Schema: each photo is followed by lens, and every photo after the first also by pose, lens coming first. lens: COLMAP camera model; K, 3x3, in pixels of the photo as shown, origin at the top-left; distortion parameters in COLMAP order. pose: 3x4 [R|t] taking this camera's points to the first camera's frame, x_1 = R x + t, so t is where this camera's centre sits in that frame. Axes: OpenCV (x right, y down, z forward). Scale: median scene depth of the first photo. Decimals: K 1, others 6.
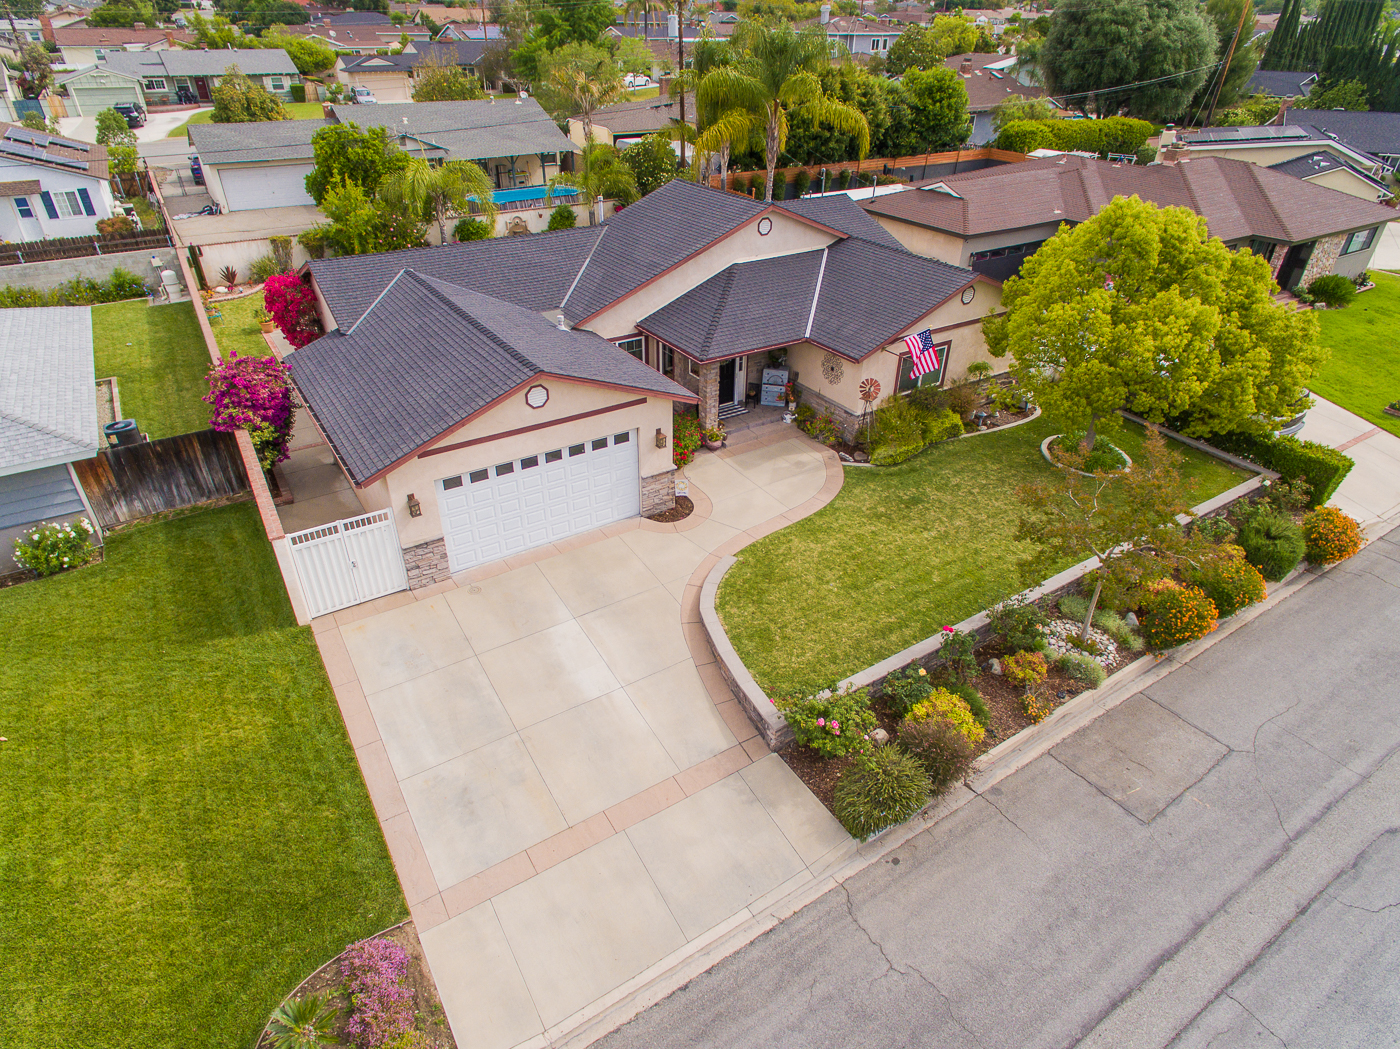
lens RADIAL K [[813.1, 0, 693.1], [0, 813.1, 532.6], [0, 0, 1]] dist [-0.002169, 0.004550]
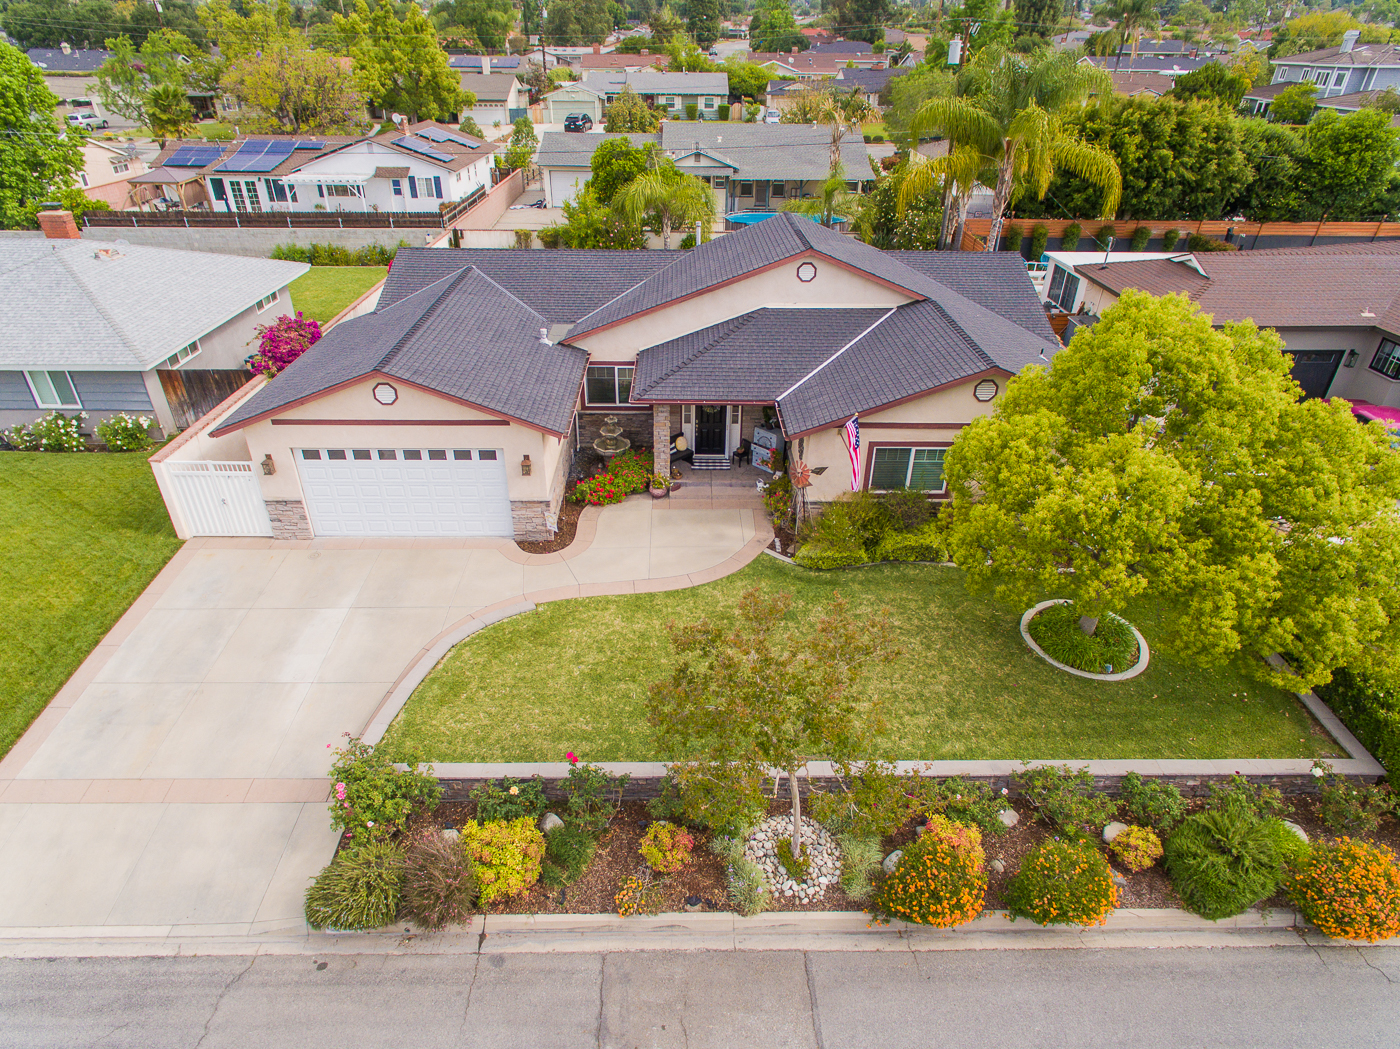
lens RADIAL K [[813.1, 0, 693.1], [0, 813.1, 532.6], [0, 0, 1]] dist [-0.002169, 0.004550]
pose [[0.846861, 0.276973, -0.453995, 0.633851], [-0.288945, 0.956314, 0.044444, -0.150166], [0.446472, 0.093542, 0.889895, 0.254047]]
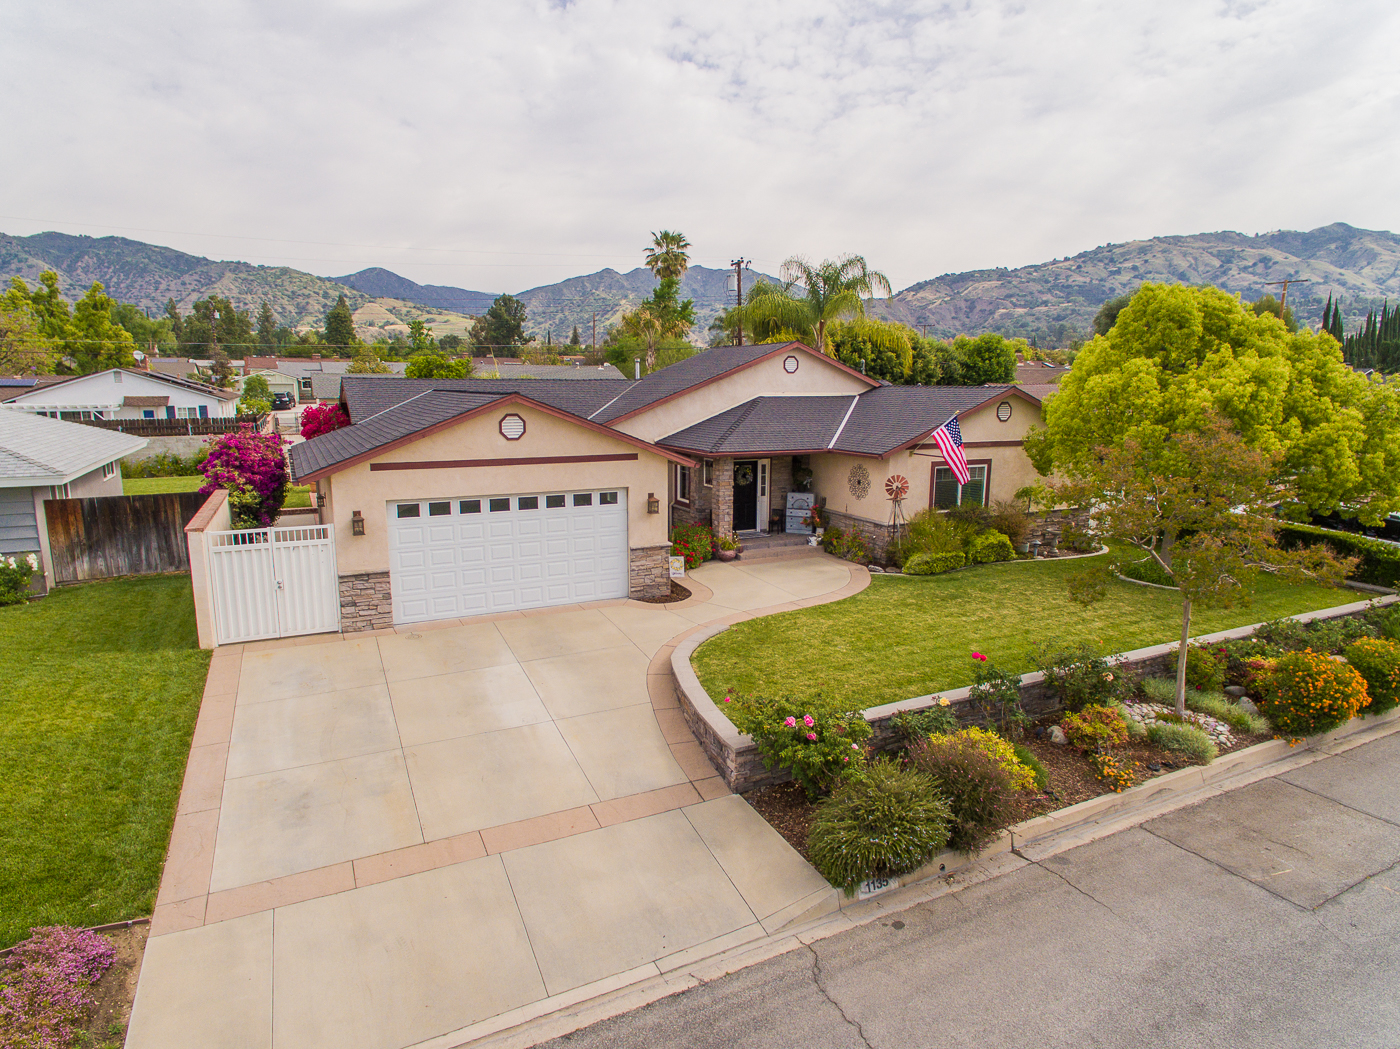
lens RADIAL K [[813.1, 0, 693.1], [0, 813.1, 532.6], [0, 0, 1]] dist [-0.002169, 0.004550]
pose [[0.993701, 0.015215, -0.111030, 0.113278], [-0.056115, 0.925147, -0.375440, 0.269700], [0.097007, 0.379305, 0.920172, 0.200190]]
